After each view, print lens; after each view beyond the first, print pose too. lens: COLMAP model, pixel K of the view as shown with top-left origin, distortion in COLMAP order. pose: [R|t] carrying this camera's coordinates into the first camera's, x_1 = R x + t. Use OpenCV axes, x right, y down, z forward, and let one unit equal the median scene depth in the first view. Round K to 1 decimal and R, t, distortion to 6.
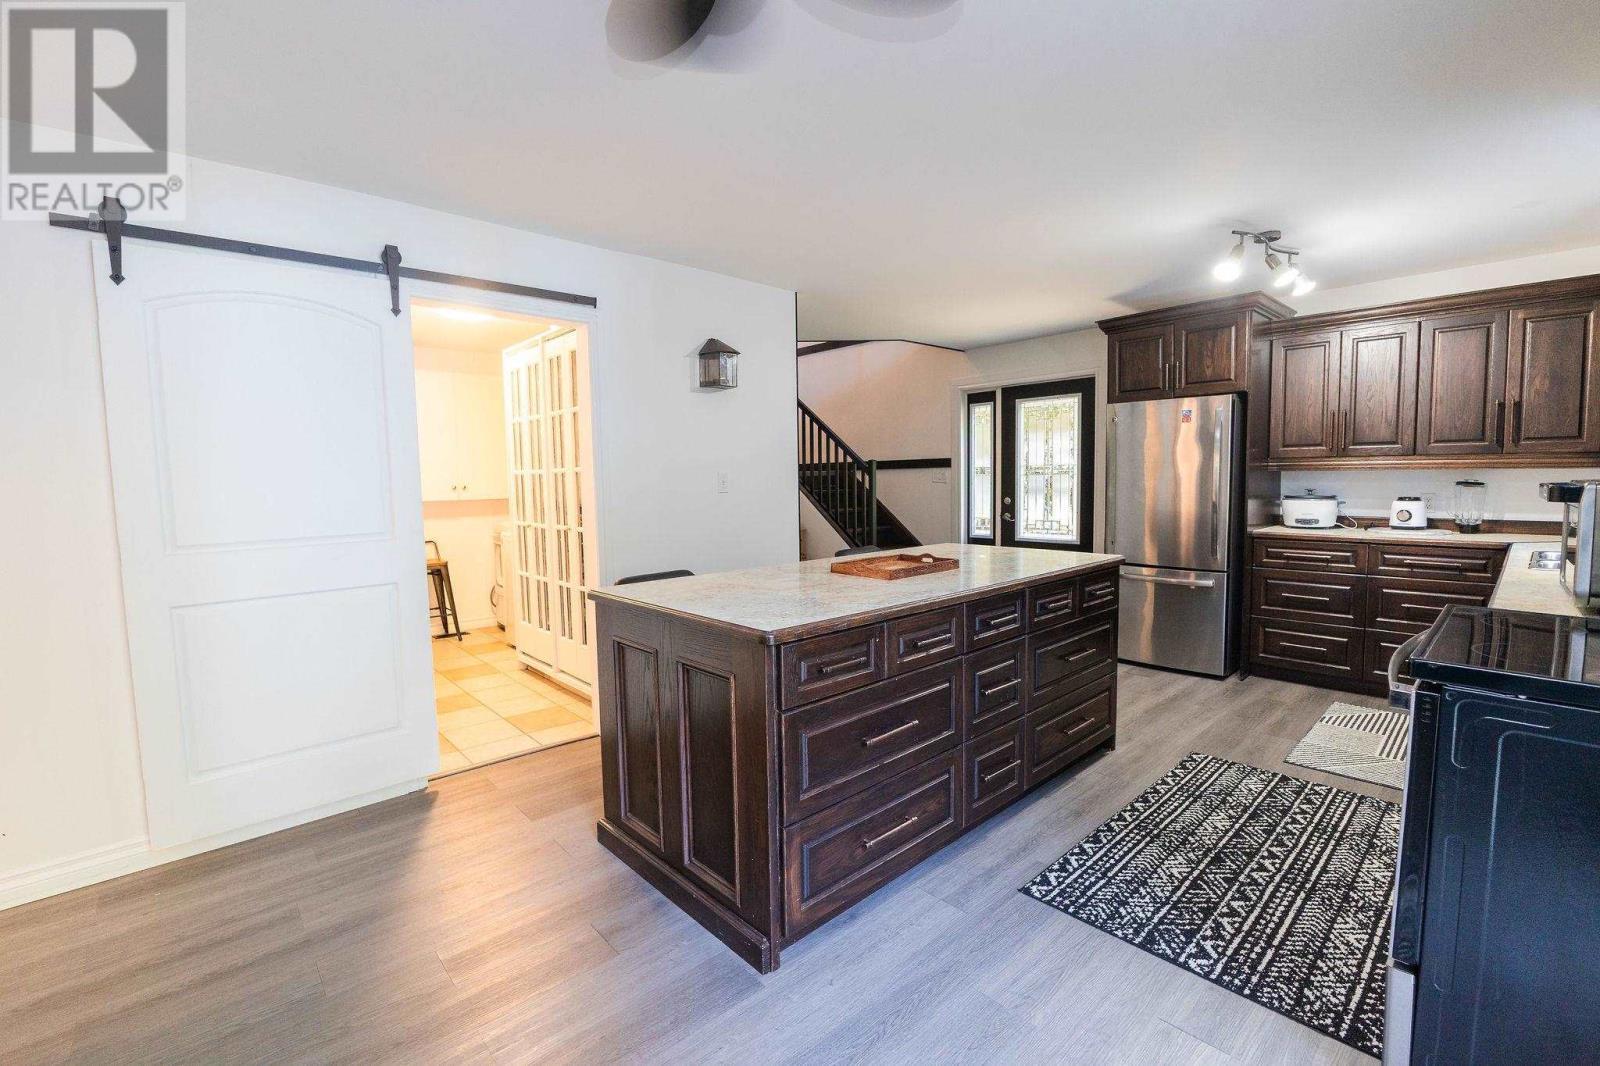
lens RADIAL K [[689.6, 0, 800.0], [0, 689.6, 533.0], [0, 0, 1]] dist [-0.002145, -0.000215]
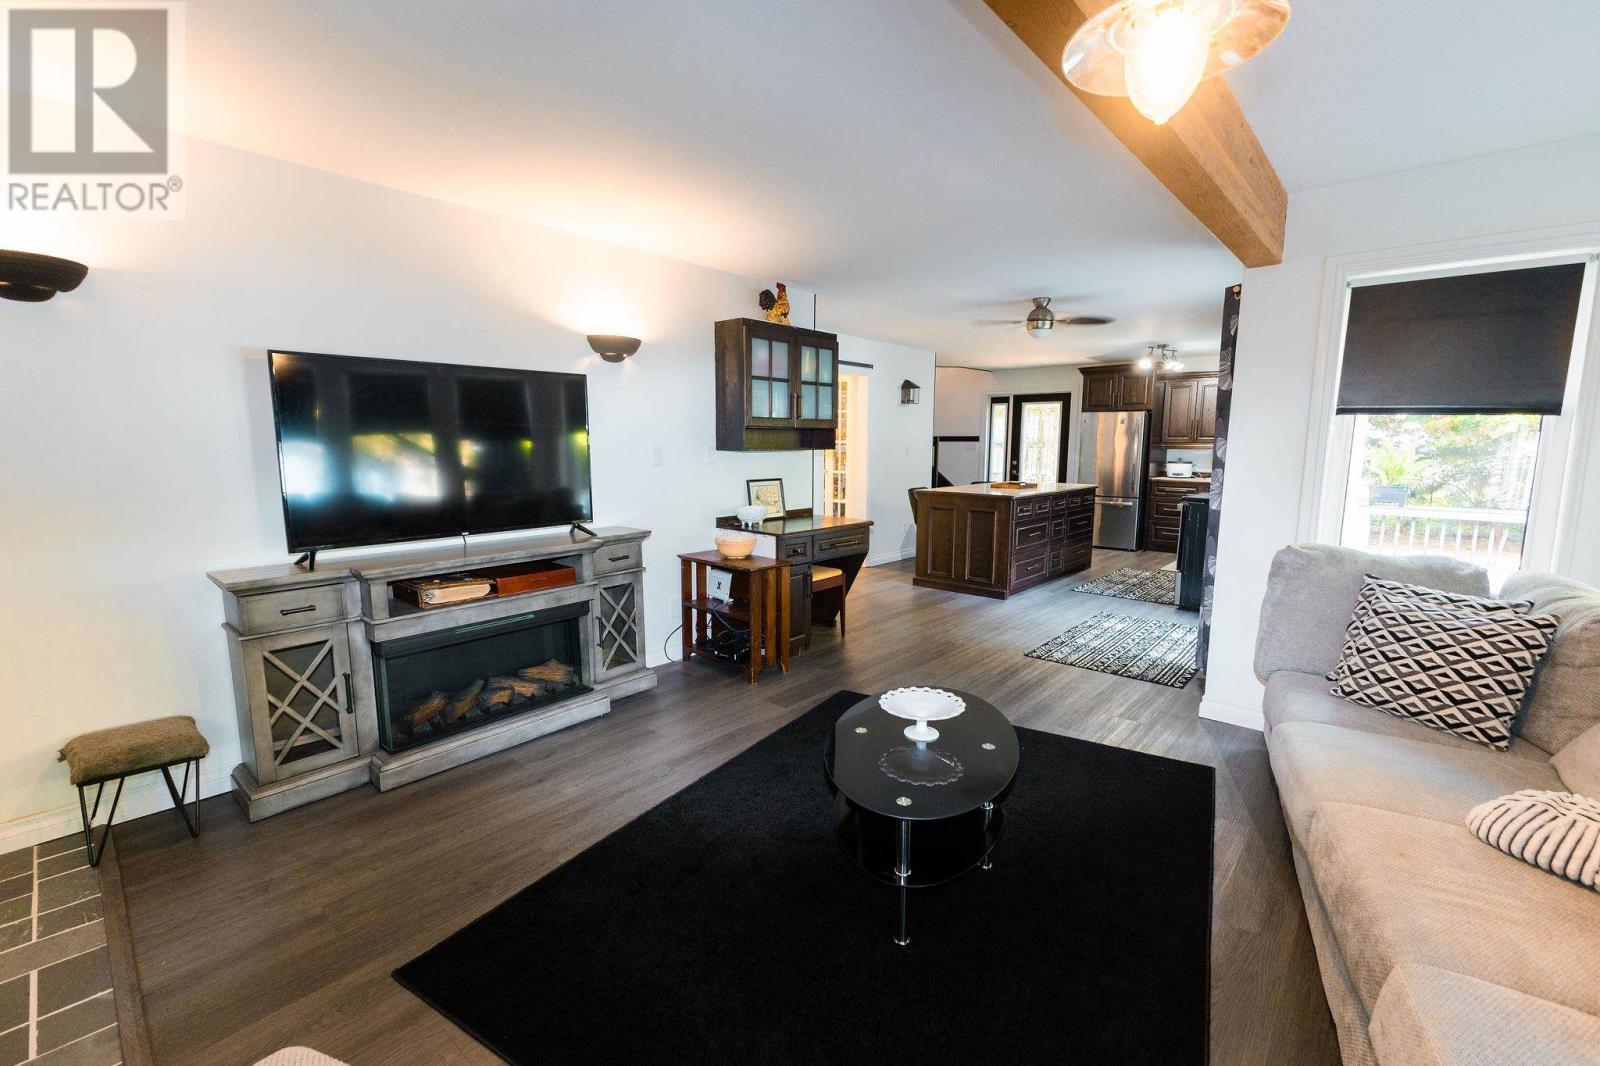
lens RADIAL K [[674.4, 0, 800.0], [0, 674.4, 533.0], [0, 0, 1]] dist [0.036544, 0.000024]
pose [[0.994840, 0.010038, 0.100957, -0.521937], [-0.015544, 0.998426, 0.053895, 0.059743], [-0.100258, -0.055187, 0.993430, -0.817958]]
